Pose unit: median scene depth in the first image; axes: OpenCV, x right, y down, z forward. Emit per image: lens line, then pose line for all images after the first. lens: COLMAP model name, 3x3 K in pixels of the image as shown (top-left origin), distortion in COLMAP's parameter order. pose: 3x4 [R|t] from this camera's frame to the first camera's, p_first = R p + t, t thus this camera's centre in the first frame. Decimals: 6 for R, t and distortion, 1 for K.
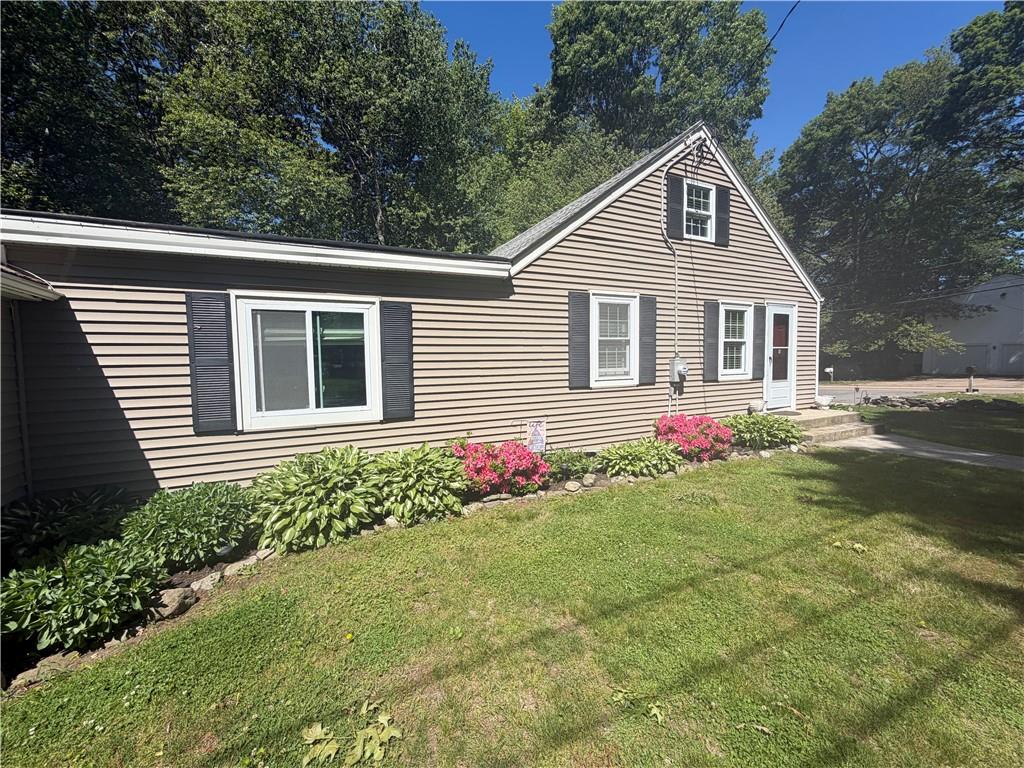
lens RADIAL K [[406.1, 0, 512.0], [0, 406.1, 384.0], [0, 0, 1]] dist [-0.000540, 0.000104]
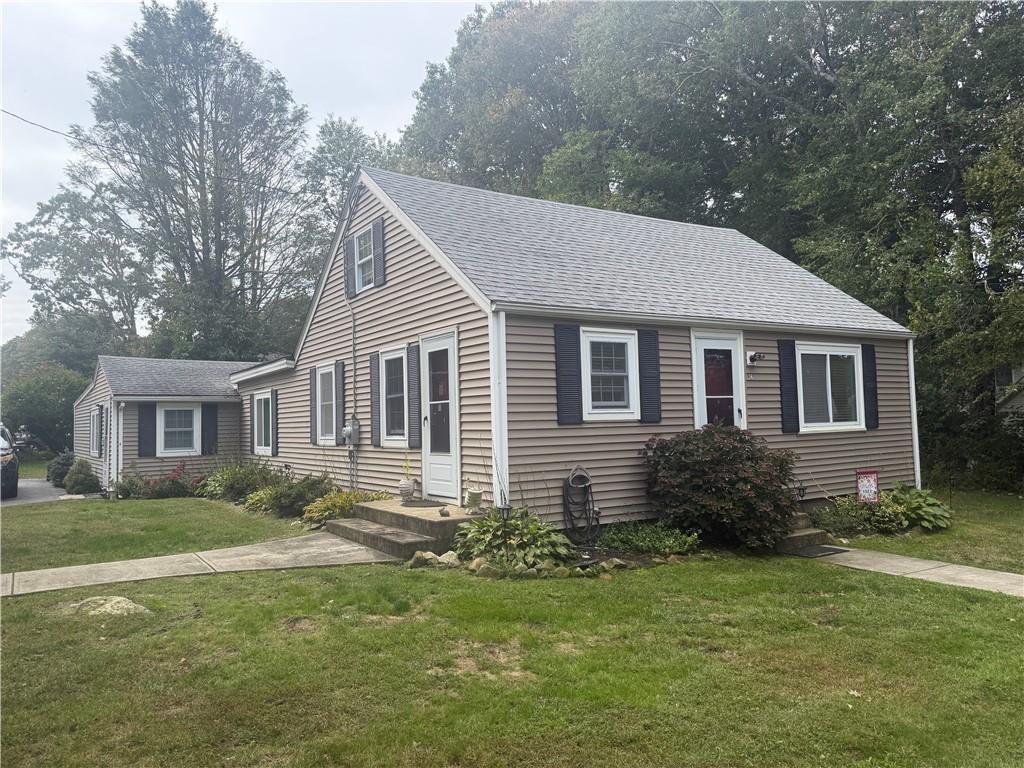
lens RADIAL K [[731.8, 0, 512.0], [0, 731.8, 384.0], [0, 0, 1]] dist [0.000088, 0.000046]
pose [[0.138670, -0.021442, -0.990107, 1.891931], [0.007358, 0.999760, -0.020621, -0.097100], [0.990311, -0.004426, 0.138794, 0.981951]]
